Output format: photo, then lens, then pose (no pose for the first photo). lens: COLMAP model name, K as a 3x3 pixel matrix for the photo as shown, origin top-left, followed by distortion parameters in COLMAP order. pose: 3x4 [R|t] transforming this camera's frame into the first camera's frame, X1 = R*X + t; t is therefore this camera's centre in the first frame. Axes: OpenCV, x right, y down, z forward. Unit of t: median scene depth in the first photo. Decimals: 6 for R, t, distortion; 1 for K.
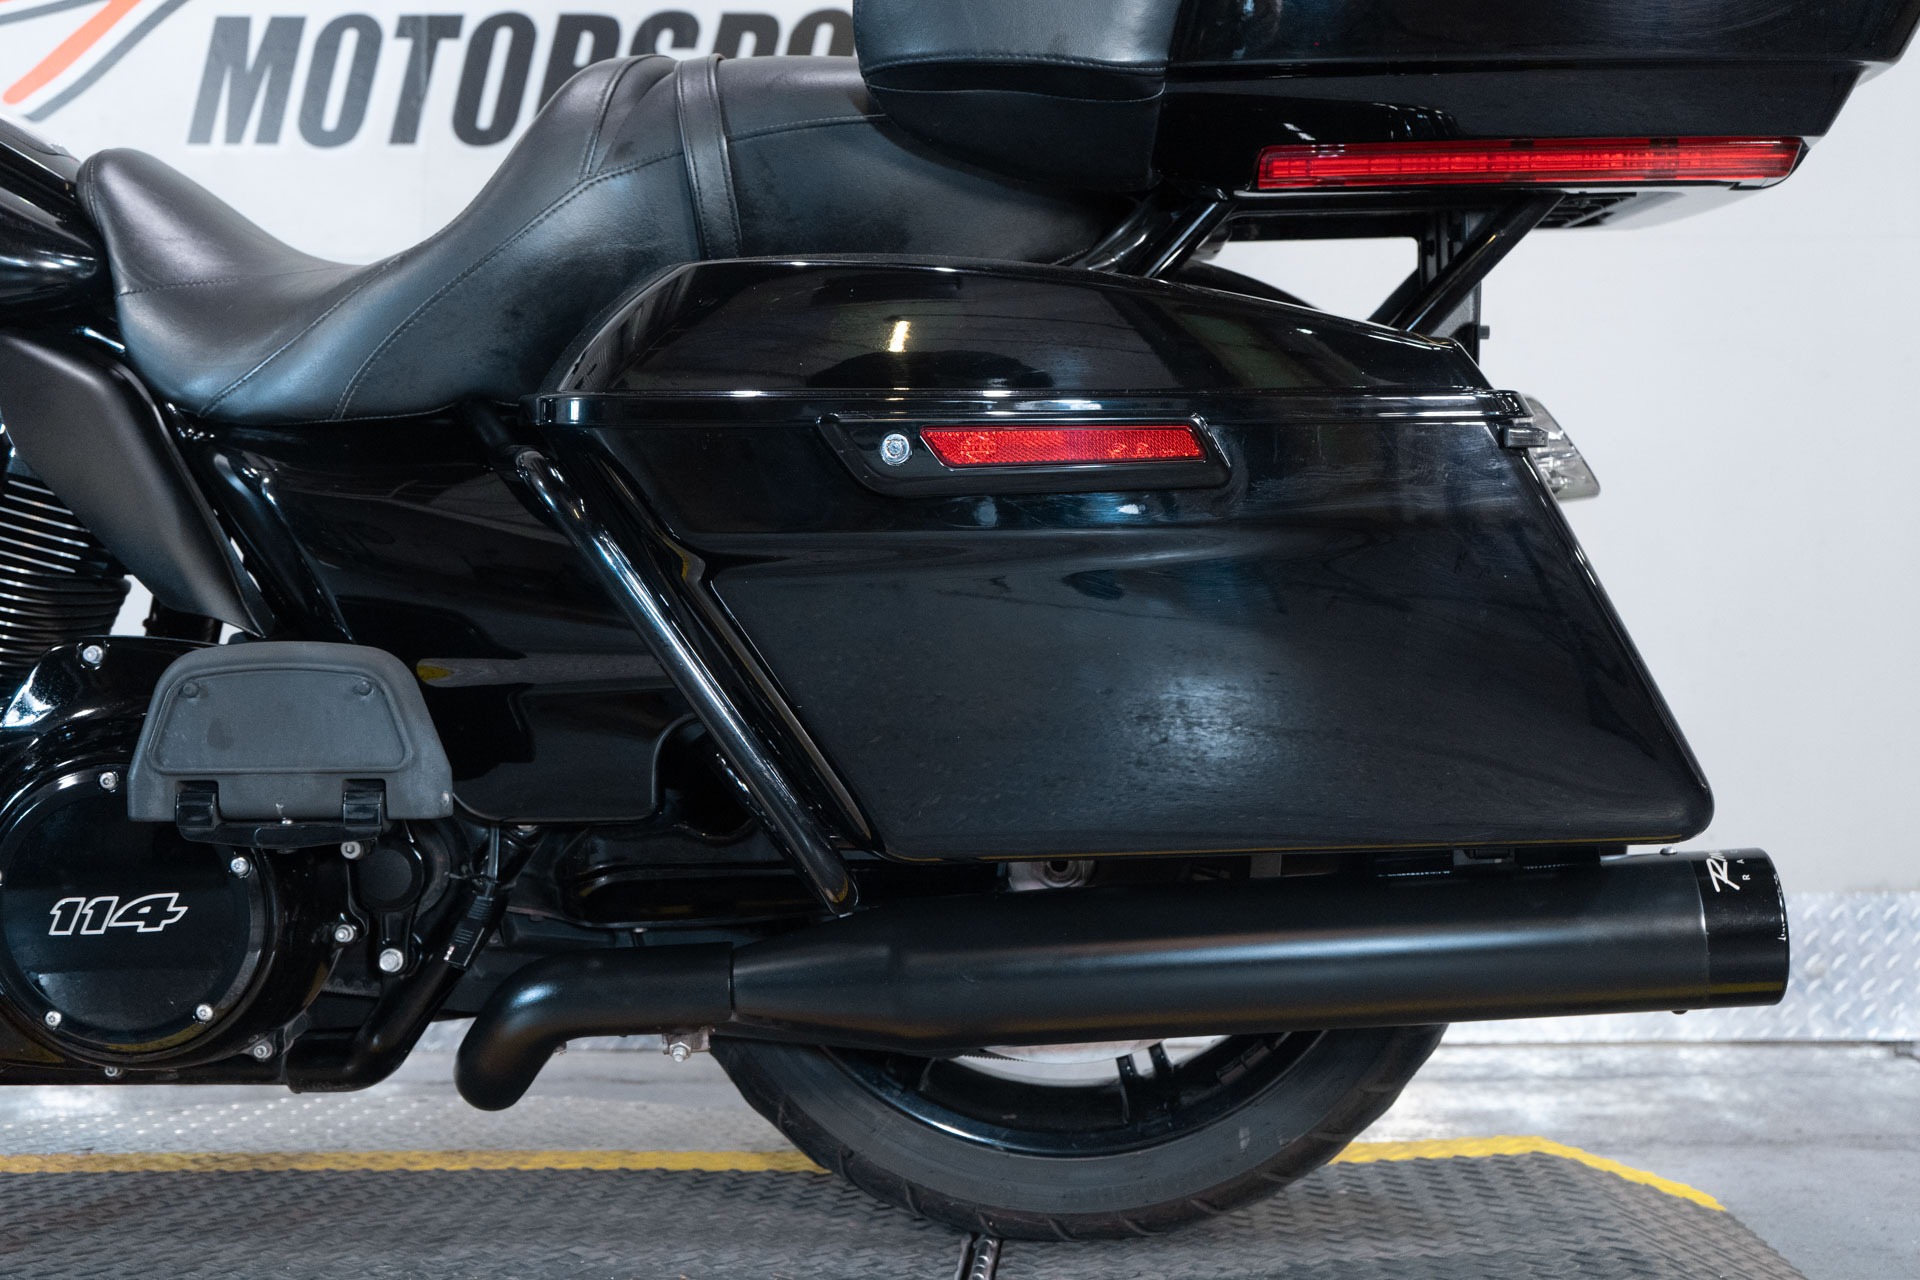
lens RADIAL K [[2272.4, 0, 947.9], [0, 2272.4, 633.7], [0, 0, 1]] dist [0.029021, 0.000000]
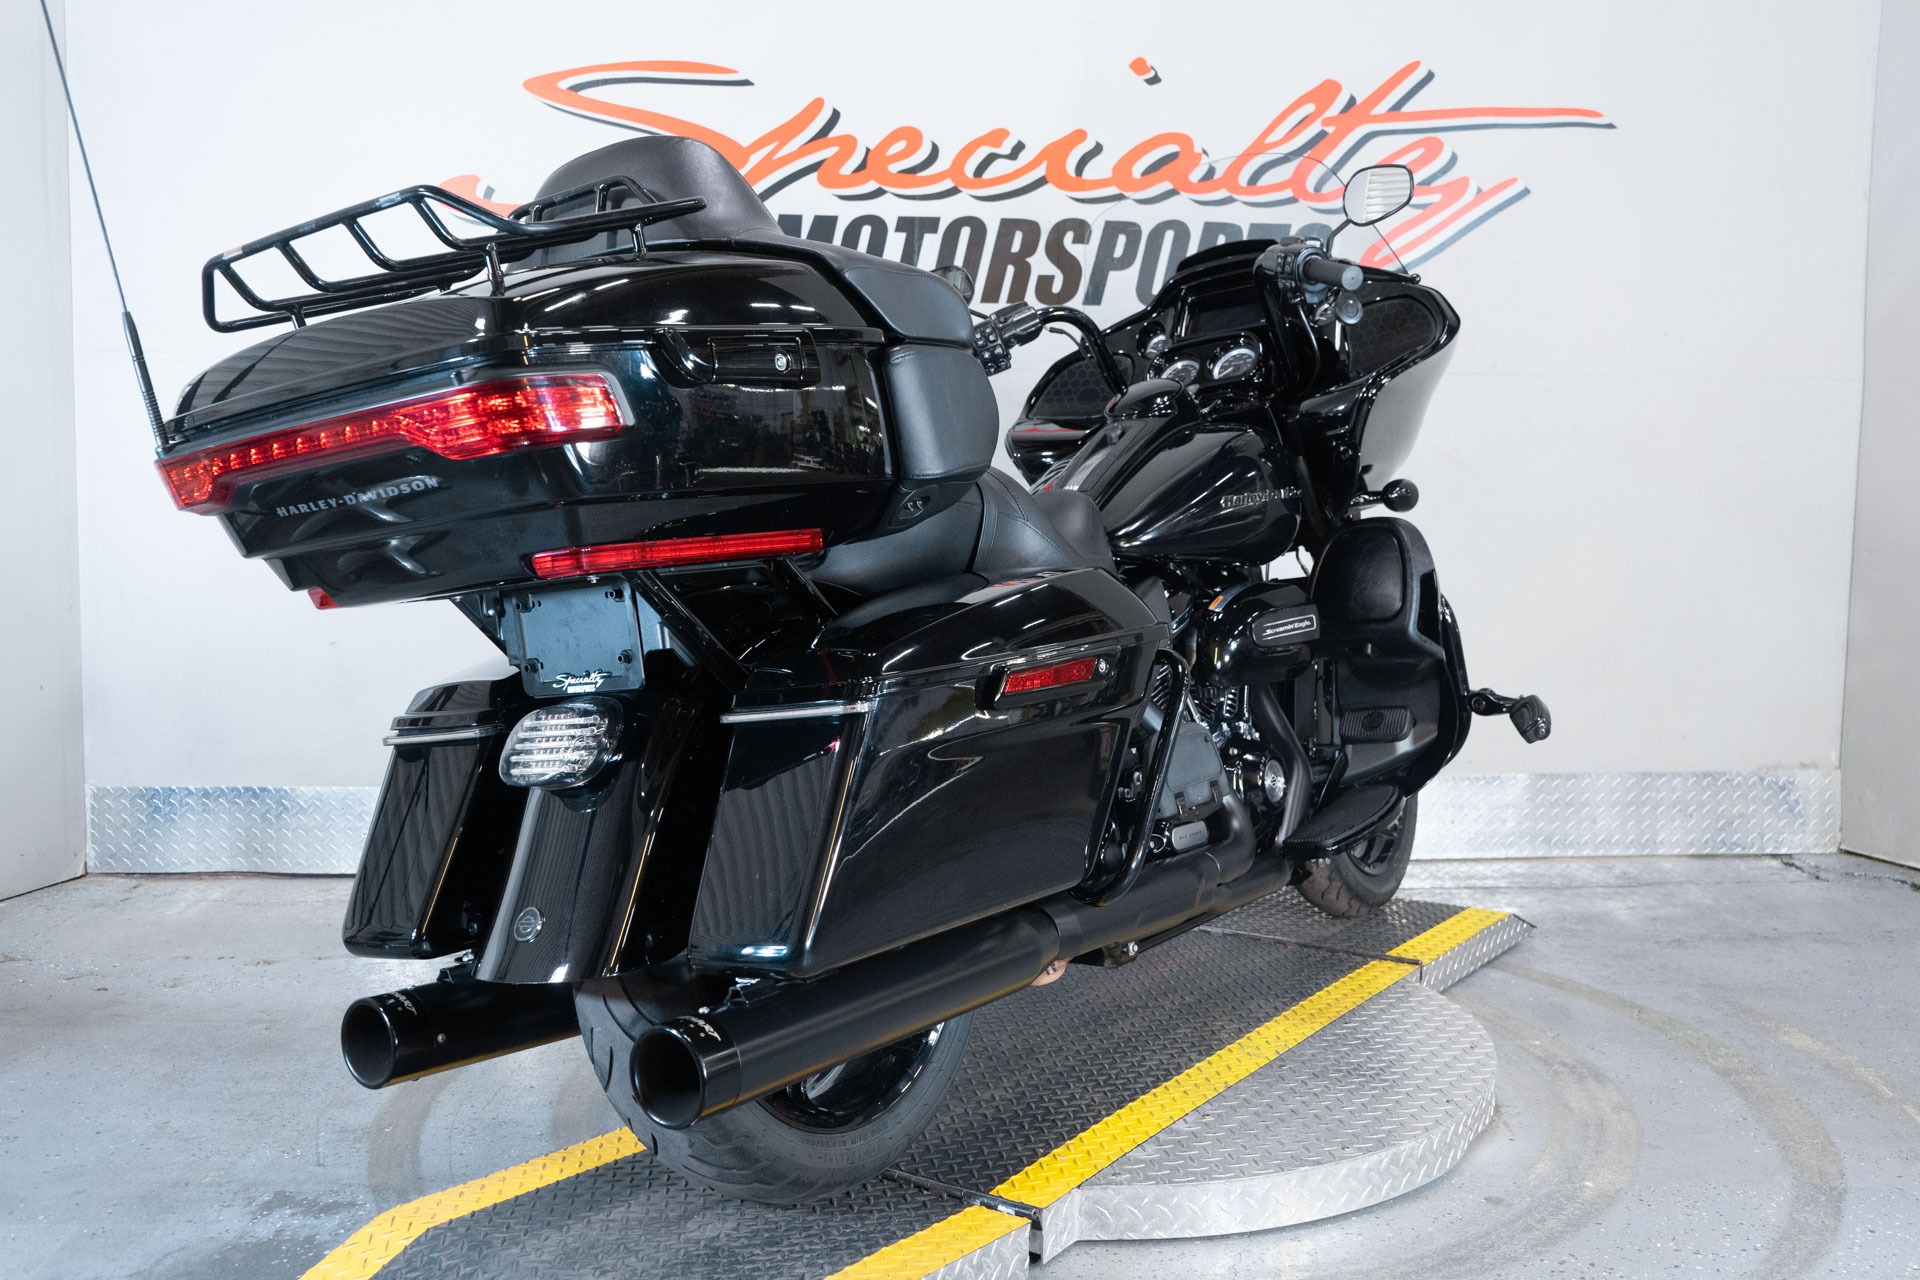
lens RADIAL K [[1821.2, 0, 978.9], [0, 1821.2, 638.1], [0, 0, 1]] dist [0.007041, 0.000000]
pose [[0.996208, 0.002098, 0.086981, -0.413732], [-0.012786, 0.992385, 0.122510, -0.195291], [-0.086061, -0.123158, 0.988648, -0.383370]]
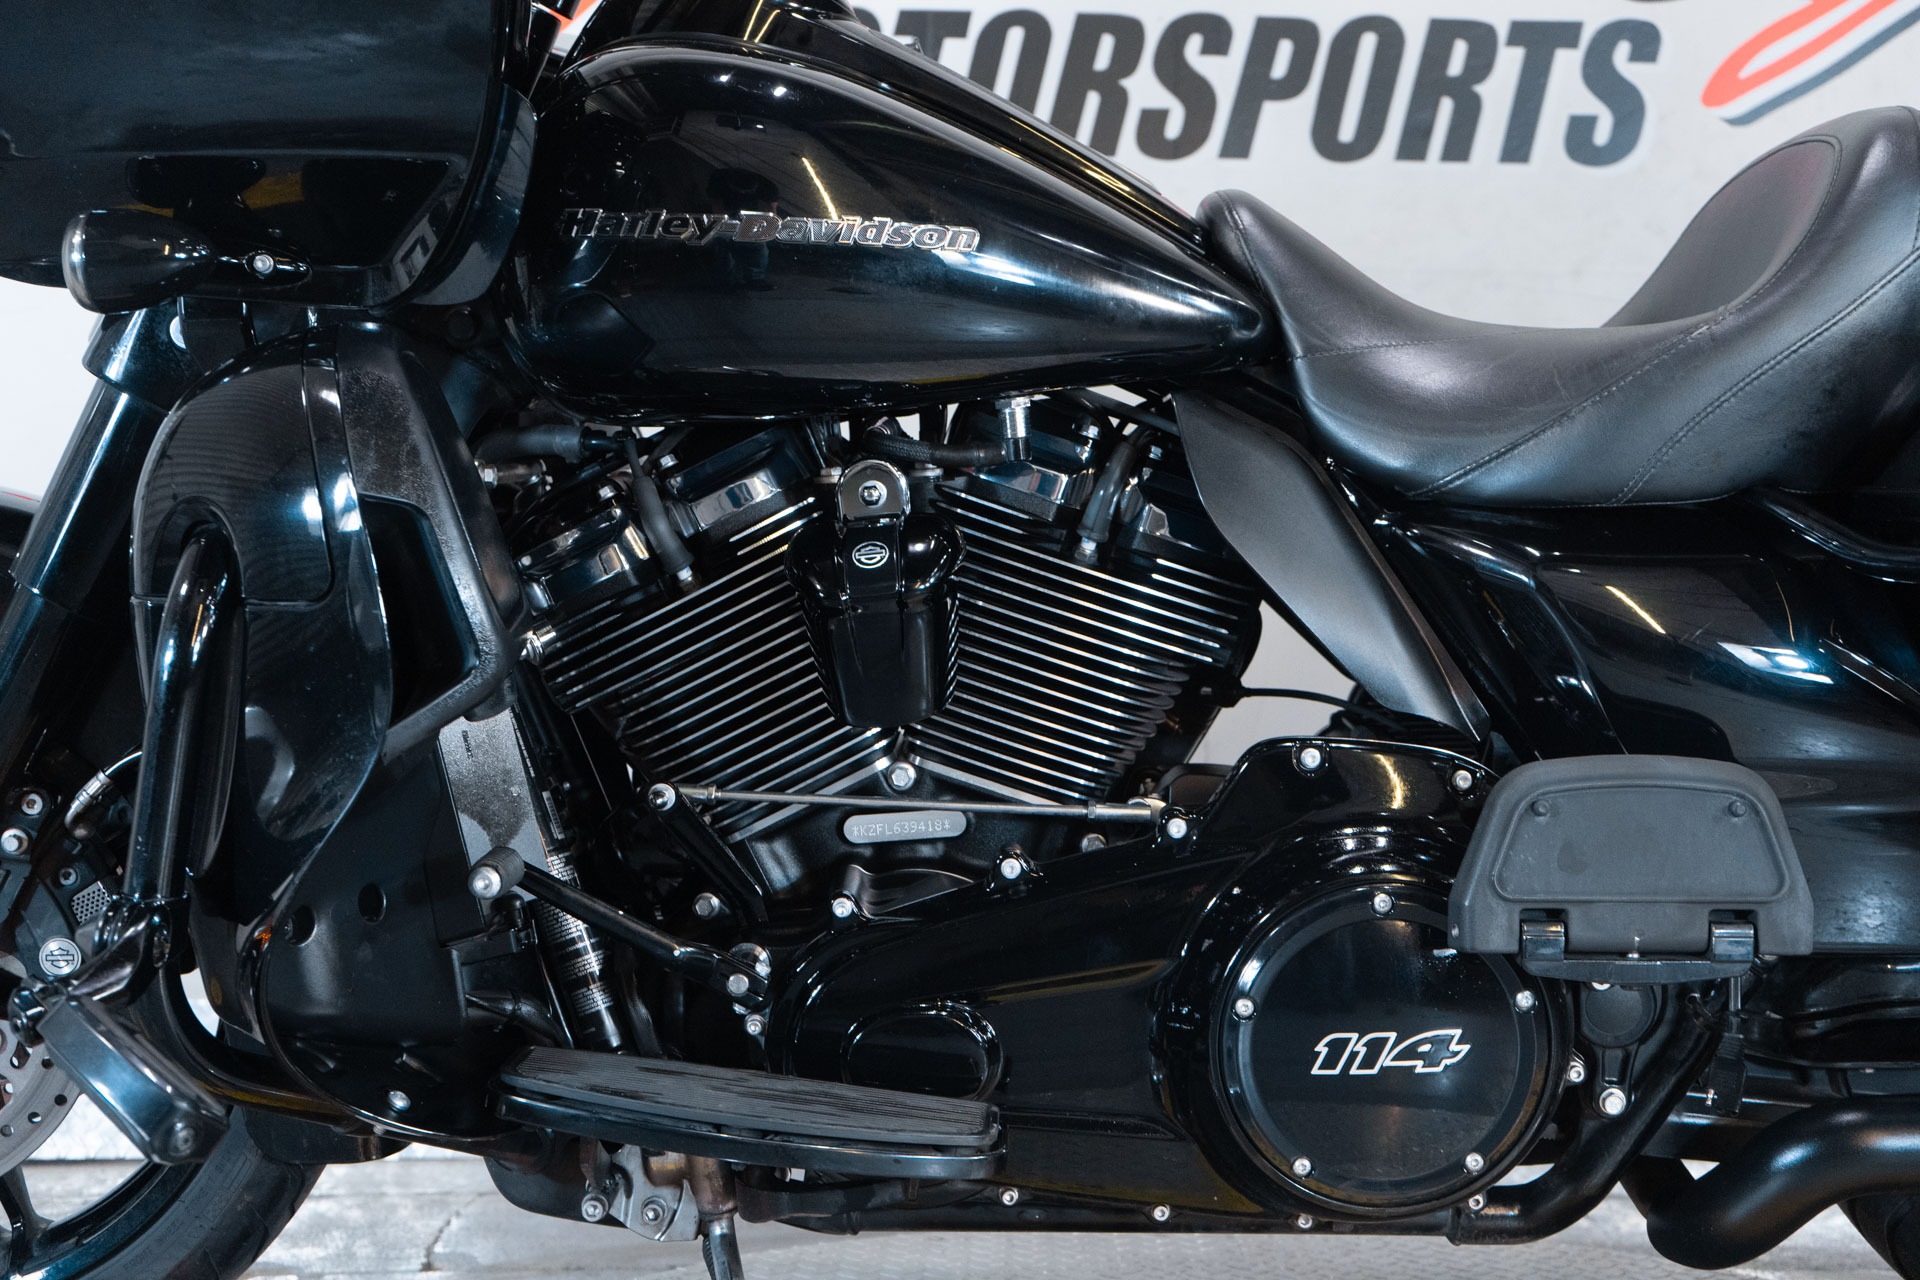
lens RADIAL K [[2492.9, 0, 972.2], [0, 2492.9, 637.1], [0, 0, 1]] dist [0.042483, 0.000000]
pose [[0.999018, 0.014723, 0.041790, -0.351871], [-0.014295, 0.999843, -0.010512, -0.017277], [-0.041938, 0.009904, 0.999071, 0.012015]]
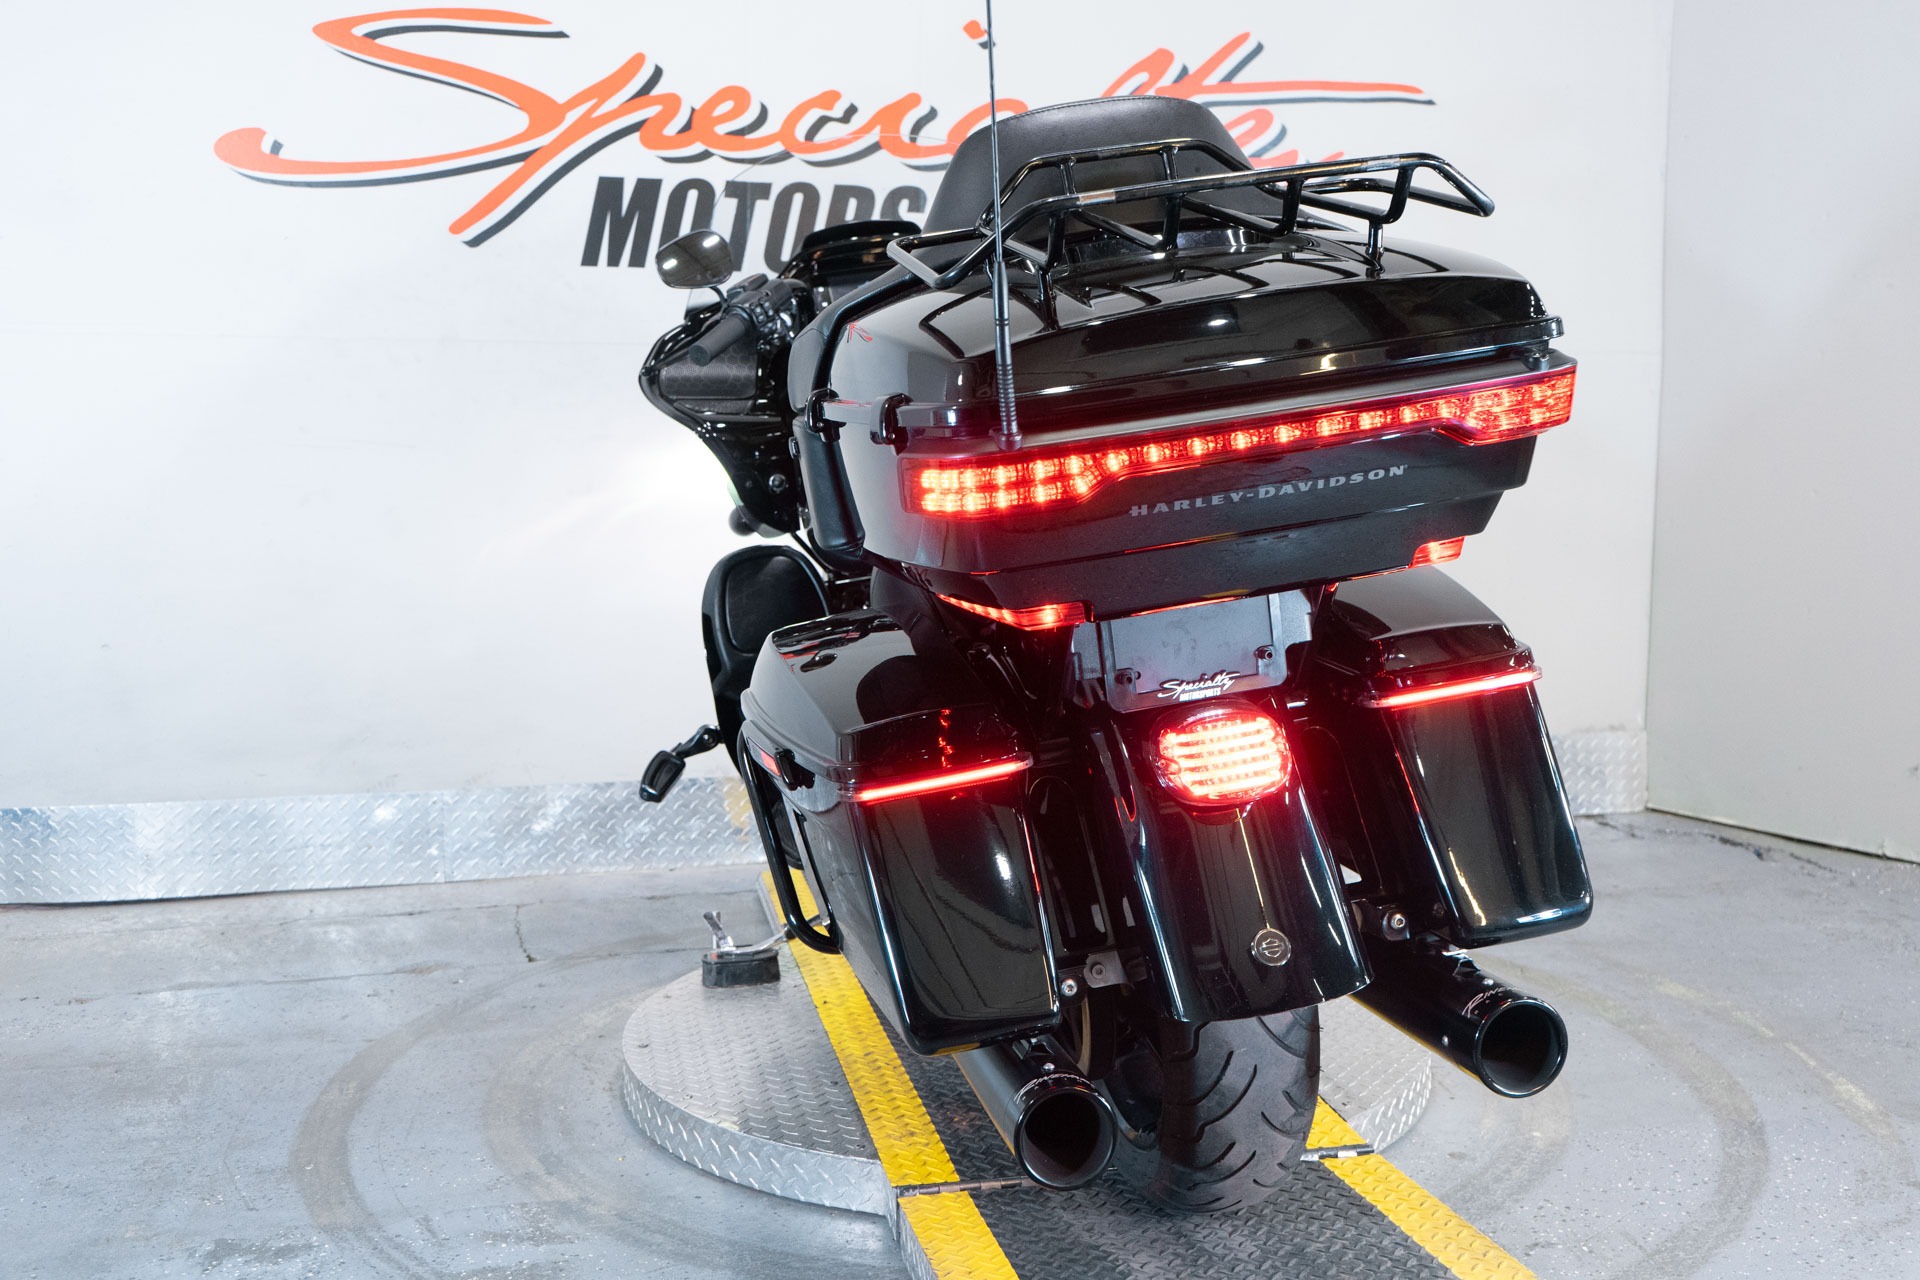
lens RADIAL K [[1953.1, 0, 967.6], [0, 1953.1, 640.7], [0, 0, 1]] dist [0.011904, 0.000000]
pose [[0.965624, -0.023671, 0.258864, -0.599487], [-0.011577, 0.990941, 0.133797, -0.207536], [-0.259686, -0.132194, 0.956602, -0.413011]]
